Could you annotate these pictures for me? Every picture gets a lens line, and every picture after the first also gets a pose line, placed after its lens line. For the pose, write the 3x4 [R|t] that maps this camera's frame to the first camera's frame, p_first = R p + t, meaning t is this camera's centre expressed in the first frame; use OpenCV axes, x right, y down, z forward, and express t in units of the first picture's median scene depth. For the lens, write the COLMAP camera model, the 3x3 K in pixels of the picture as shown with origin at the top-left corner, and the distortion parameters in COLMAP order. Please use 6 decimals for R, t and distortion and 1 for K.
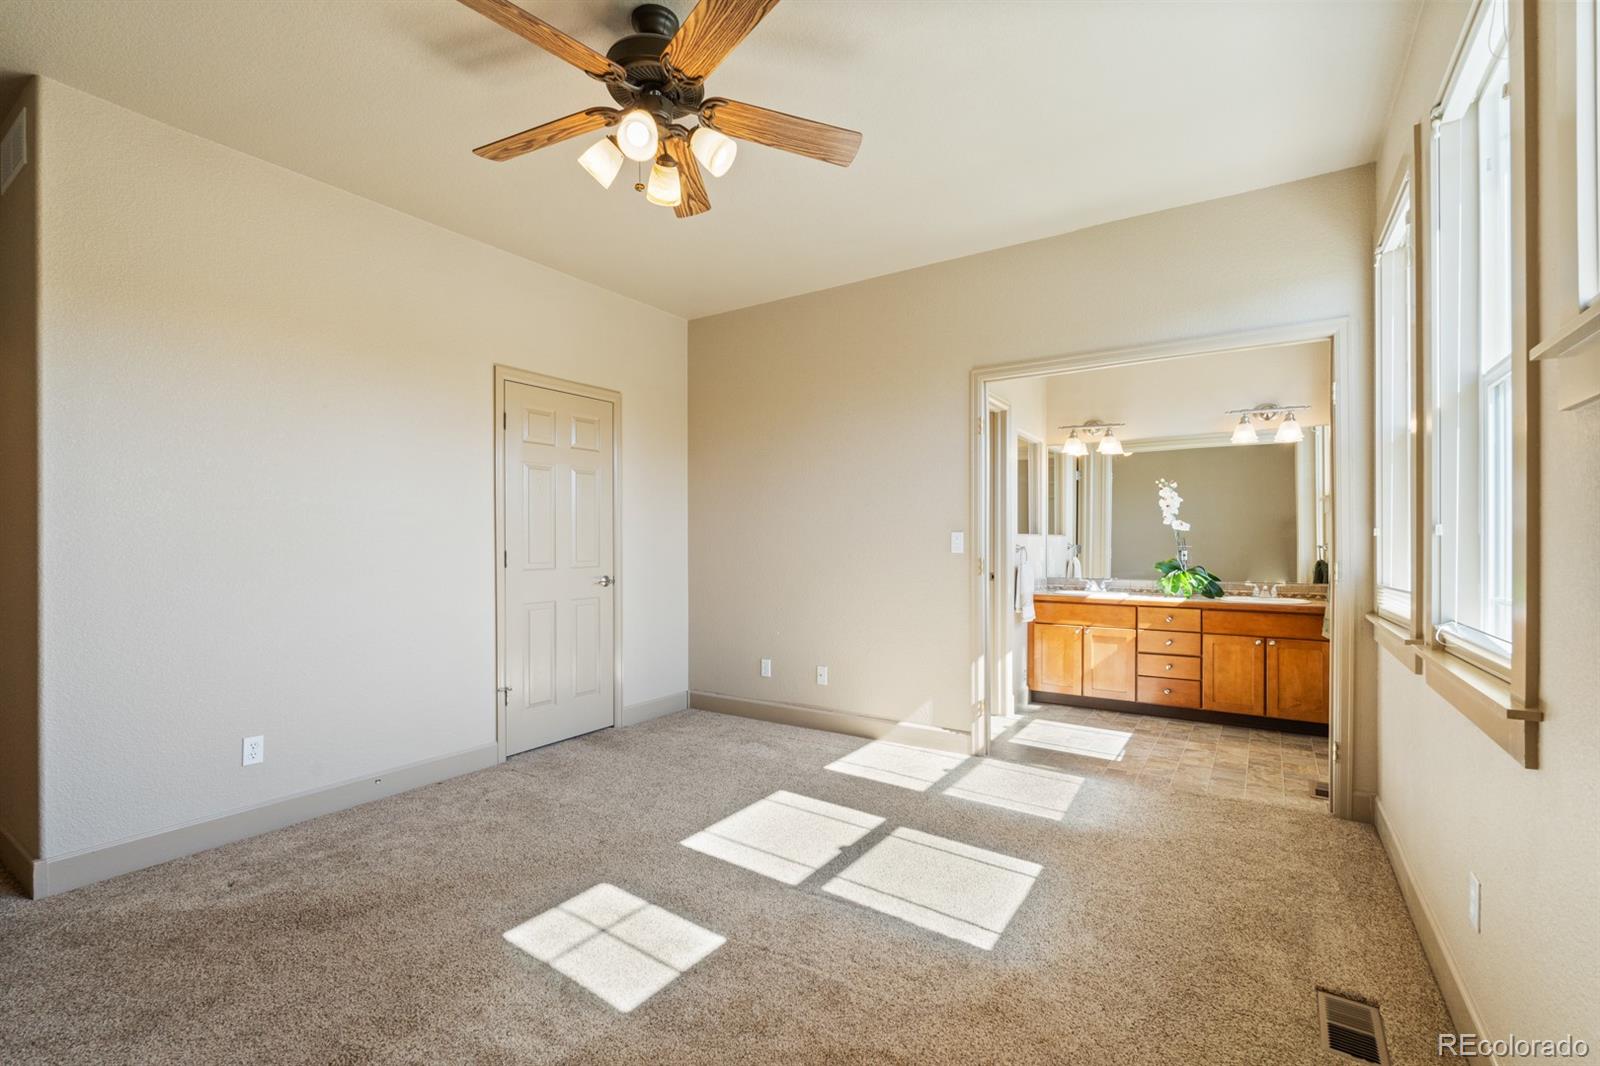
lens RADIAL K [[707.5, 0, 804.5], [0, 707.5, 540.0], [0, 0, 1]] dist [0.000461, -0.001241]
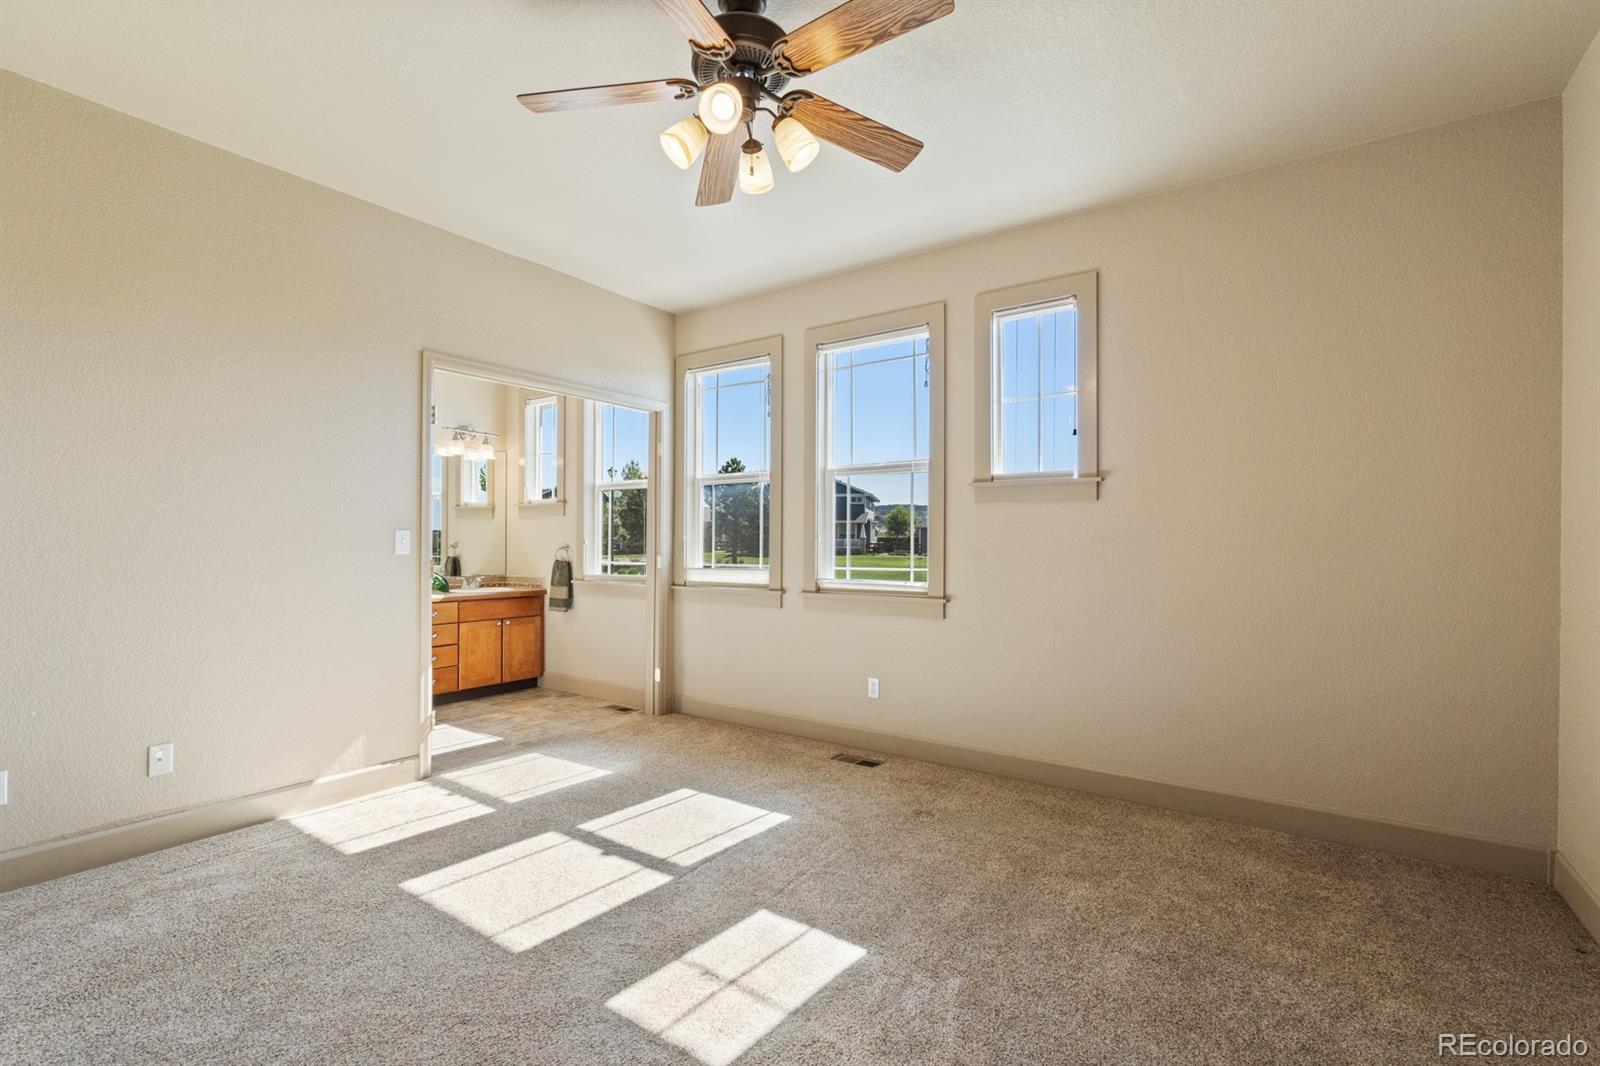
lens RADIAL K [[707.5, 0, 804.8], [0, 707.5, 538.1], [0, 0, 1]] dist [0.000461, -0.001241]
pose [[0.029144, 0.007677, 0.999546, -0.737657], [-0.006391, 0.999951, -0.007494, 0.001946], [-0.999555, -0.006170, 0.029191, 0.557938]]
